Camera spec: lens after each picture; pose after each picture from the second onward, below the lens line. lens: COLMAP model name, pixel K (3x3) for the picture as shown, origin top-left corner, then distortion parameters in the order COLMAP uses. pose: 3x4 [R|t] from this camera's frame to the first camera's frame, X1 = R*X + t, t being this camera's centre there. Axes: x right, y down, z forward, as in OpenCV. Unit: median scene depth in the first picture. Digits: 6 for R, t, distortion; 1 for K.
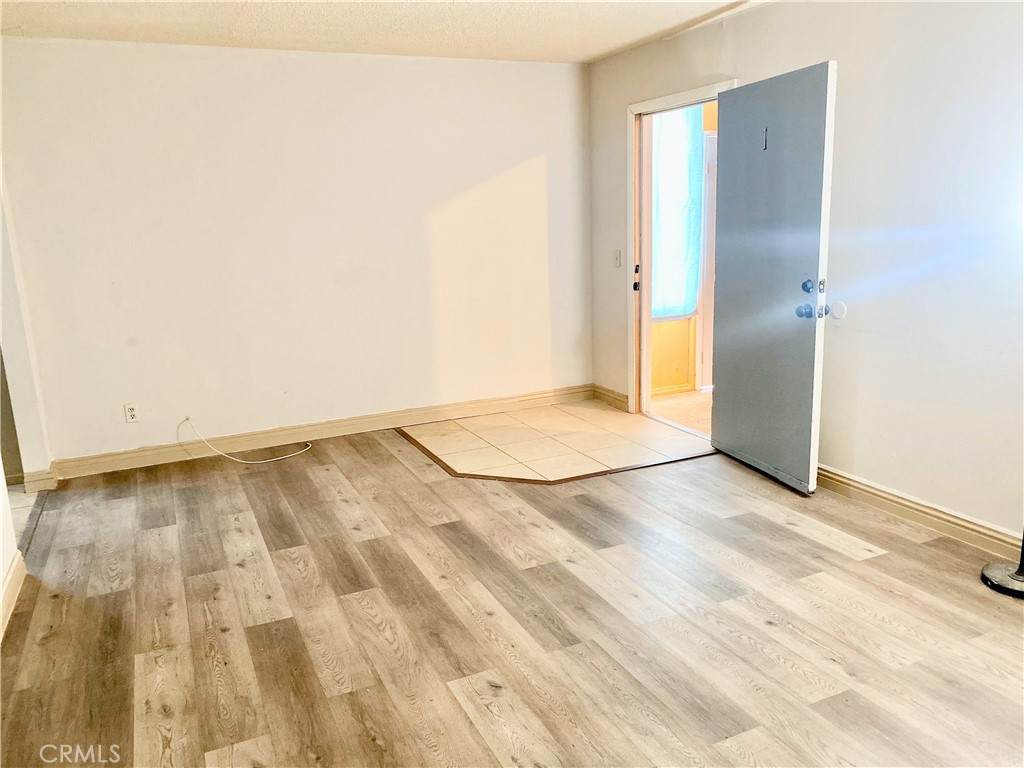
lens RADIAL K [[785.3, 0, 512.0], [0, 785.3, 384.0], [0, 0, 1]] dist [0.010443, -0.010749]
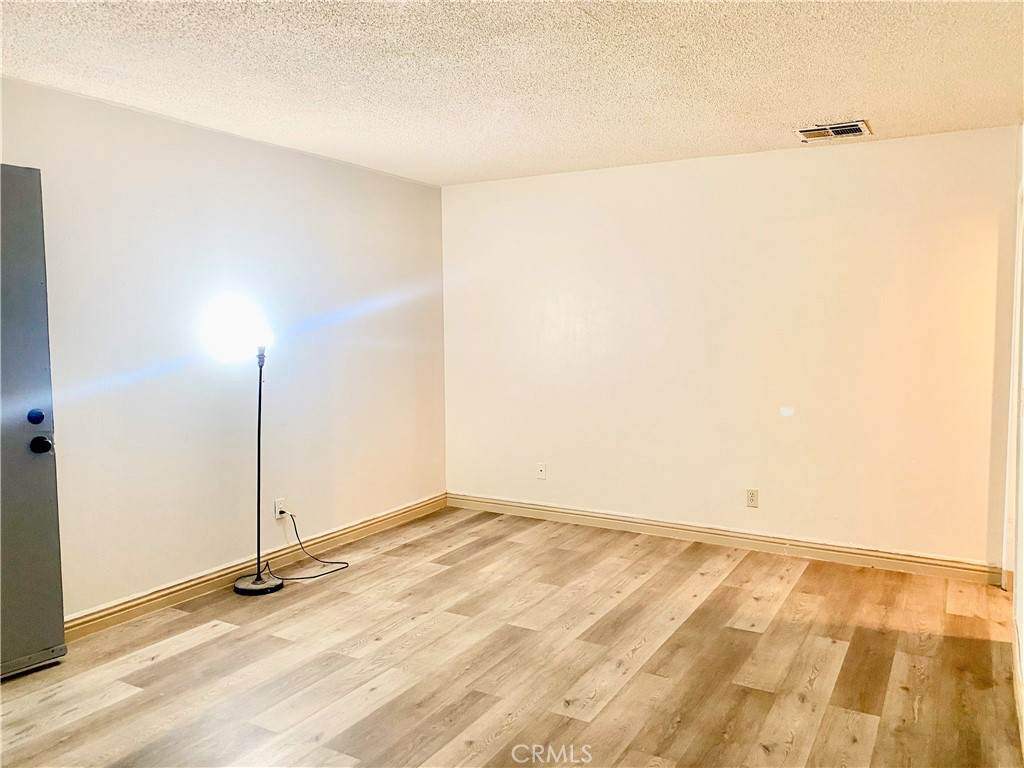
lens RADIAL K [[785.3, 0, 512.0], [0, 785.3, 384.0], [0, 0, 1]] dist [0.010443, -0.010749]
pose [[-0.569302, -0.027257, 0.821677, -0.712434], [0.201351, 0.964389, 0.171498, -0.232319], [-0.797090, 0.263080, -0.543540, 1.199095]]
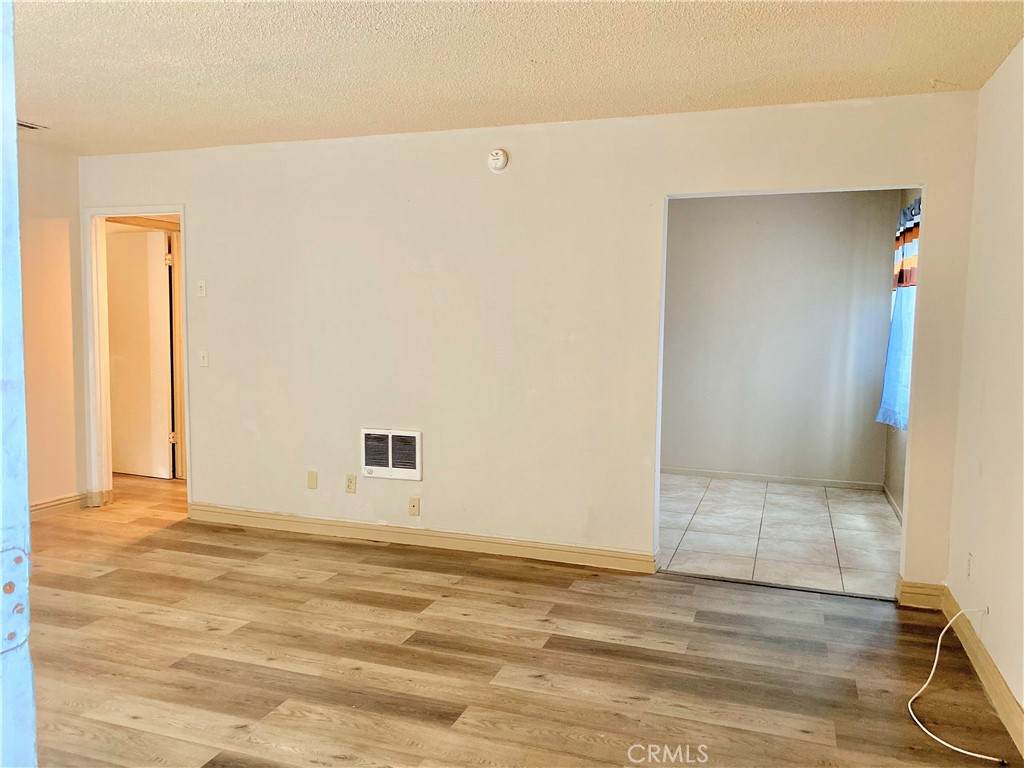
lens RADIAL K [[785.3, 0, 512.0], [0, 785.3, 384.0], [0, 0, 1]] dist [0.010443, -0.010749]
pose [[-0.704301, 0.086014, -0.704672, 0.415790], [-0.140530, 0.956096, 0.257160, -0.350464], [0.695853, 0.280146, -0.661291, 1.633167]]
